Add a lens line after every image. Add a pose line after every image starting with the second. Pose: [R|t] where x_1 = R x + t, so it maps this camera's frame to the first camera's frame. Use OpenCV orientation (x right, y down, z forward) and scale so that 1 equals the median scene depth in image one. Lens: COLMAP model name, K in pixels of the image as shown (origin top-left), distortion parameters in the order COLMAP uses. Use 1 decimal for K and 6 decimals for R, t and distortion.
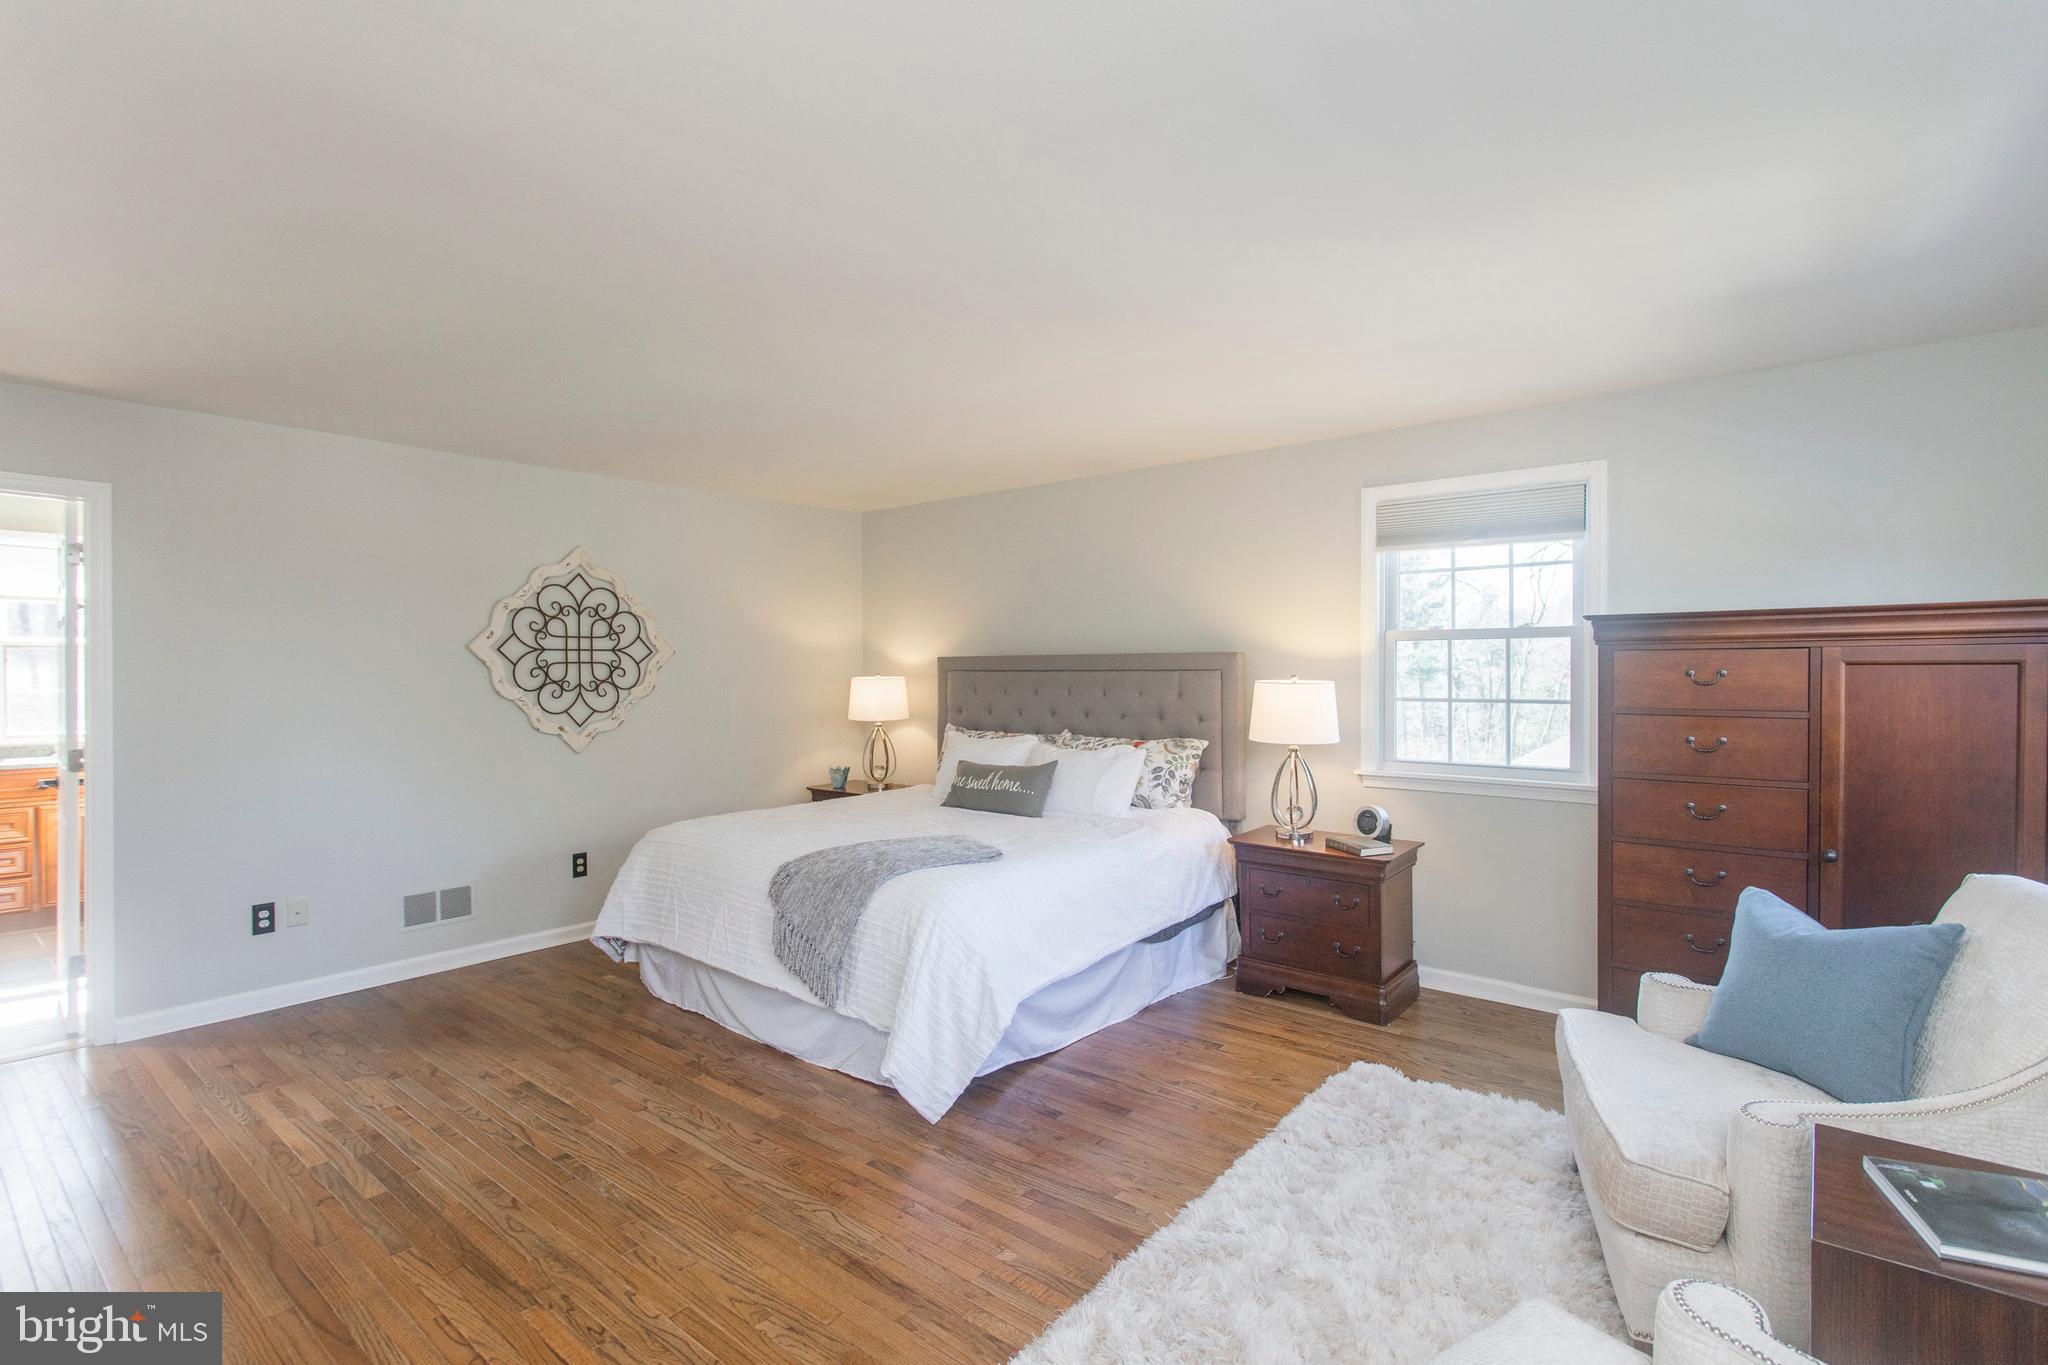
lens RADIAL K [[980.7, 0, 1025.5], [0, 980.7, 677.0], [0, 0, 1]] dist [-0.000813, -0.000648]
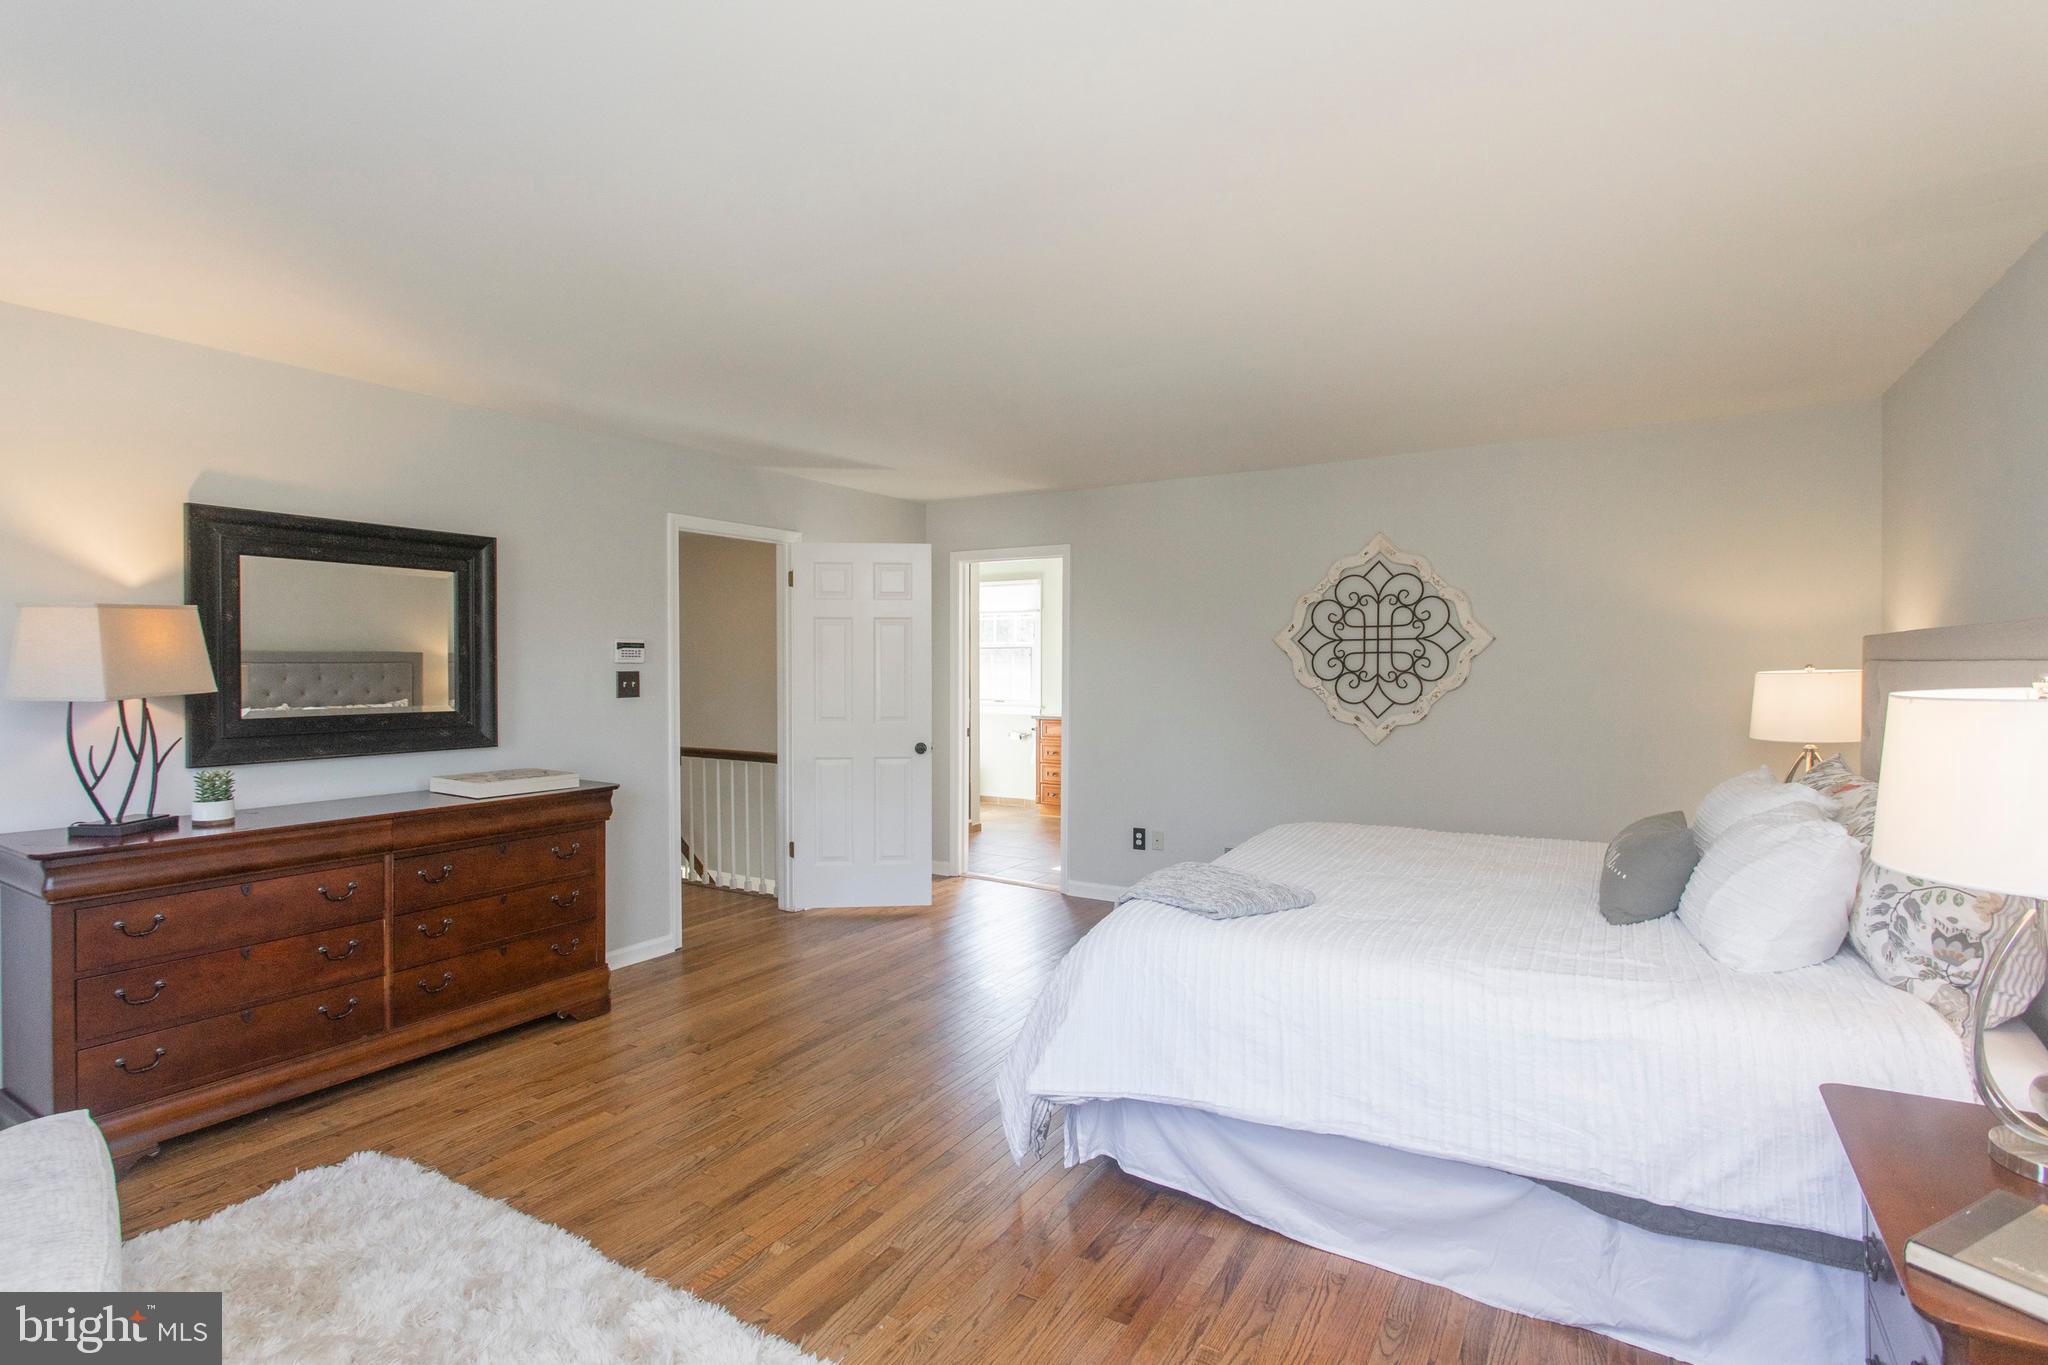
lens RADIAL K [[980.7, 0, 1021.2], [0, 980.7, 670.6], [0, 0, 1]] dist [-0.000813, -0.000648]
pose [[0.127615, 0.008901, -0.991784, 0.479245], [-0.004164, 0.999956, 0.008439, -0.003544], [0.991815, 0.003053, 0.127646, 0.535628]]
